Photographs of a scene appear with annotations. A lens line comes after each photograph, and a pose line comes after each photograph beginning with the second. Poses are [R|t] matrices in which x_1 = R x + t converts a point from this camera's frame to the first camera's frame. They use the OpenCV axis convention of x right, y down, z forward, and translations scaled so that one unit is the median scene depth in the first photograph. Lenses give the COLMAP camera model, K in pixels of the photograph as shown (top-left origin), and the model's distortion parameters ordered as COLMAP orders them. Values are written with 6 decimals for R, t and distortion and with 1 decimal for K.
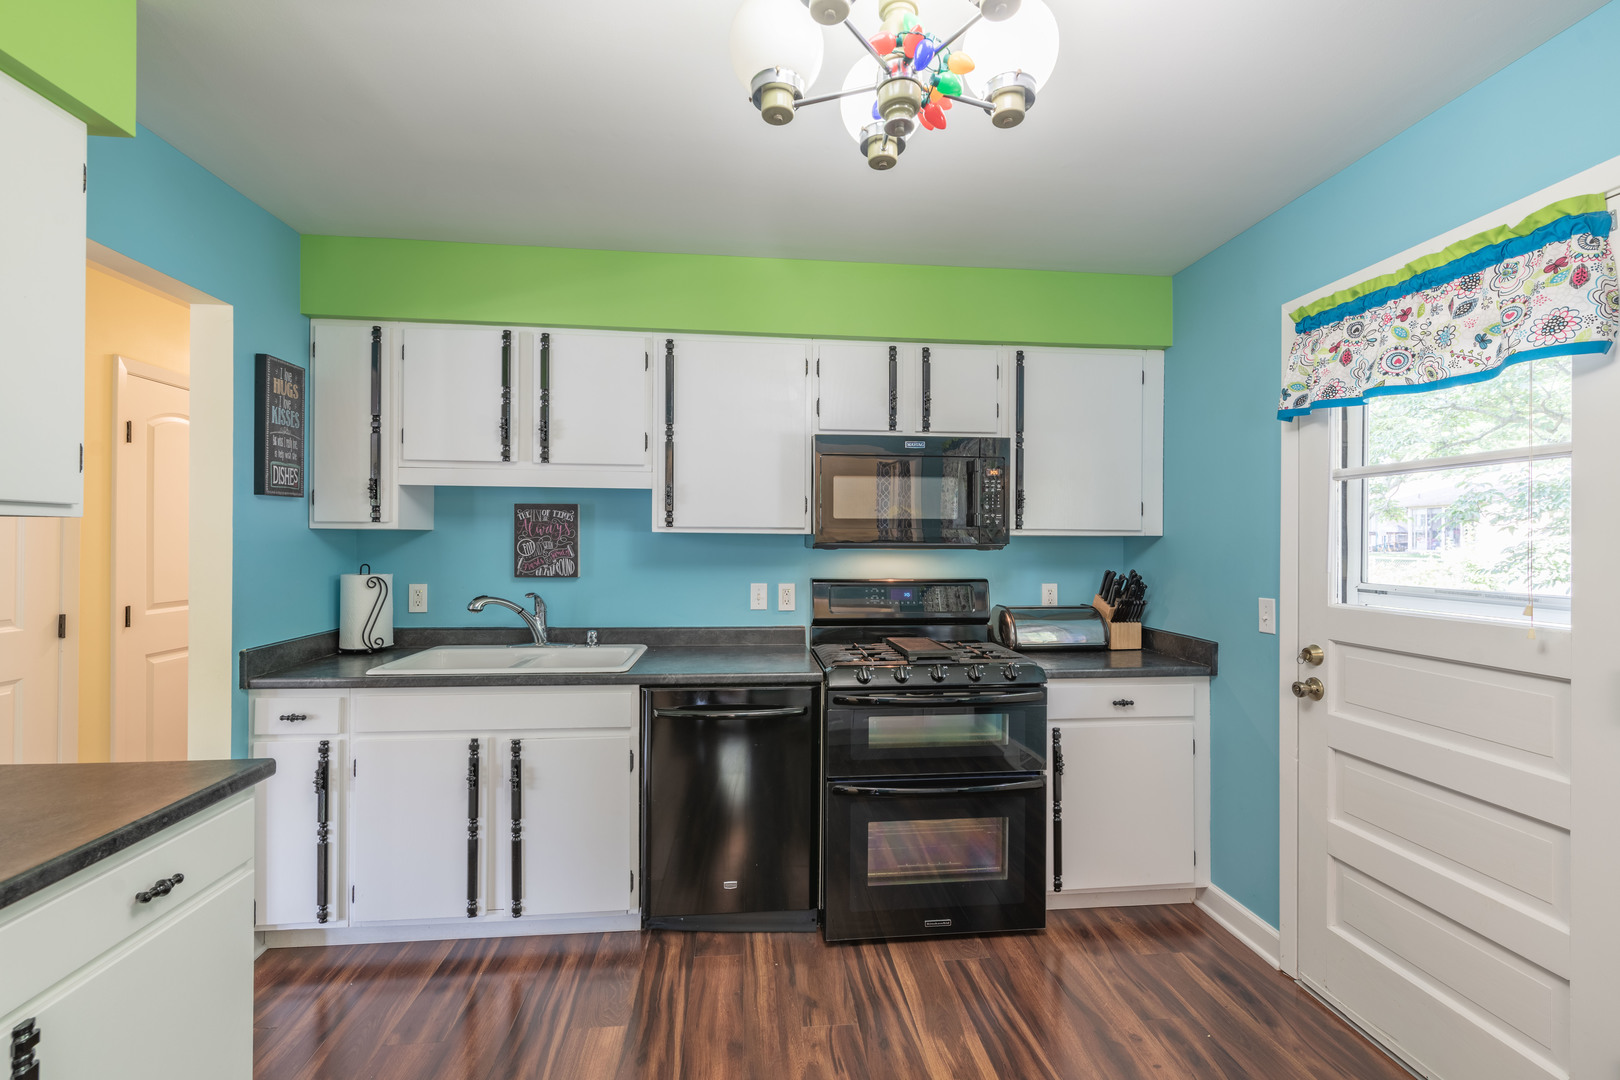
lens RADIAL K [[714.8, 0, 800.1], [0, 714.8, 539.5], [0, 0, 1]] dist [0.005827, 0.000341]
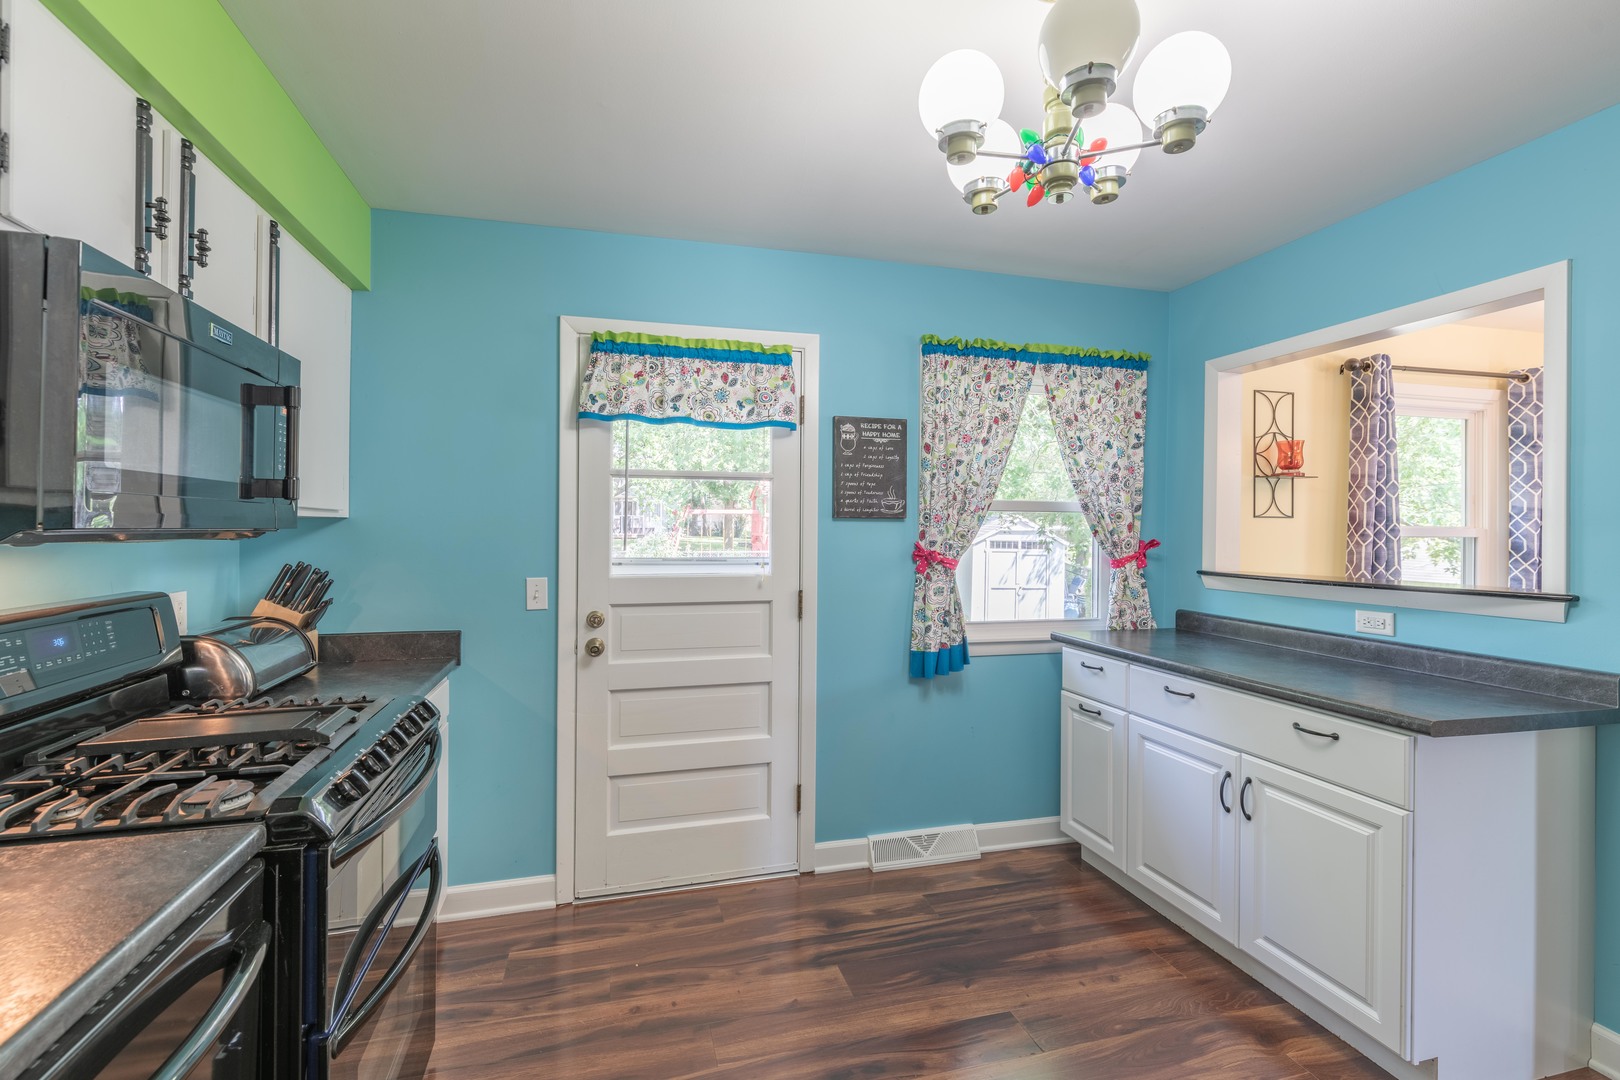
lens RADIAL K [[714.8, 0, 798.2], [0, 714.8, 529.0], [0, 0, 1]] dist [0.005827, 0.000341]
pose [[-0.177552, -0.006154, 0.984092, -0.580936], [-0.006291, 0.999967, 0.005118, 0.000291], [-0.984091, -0.005282, -0.177585, 0.961033]]
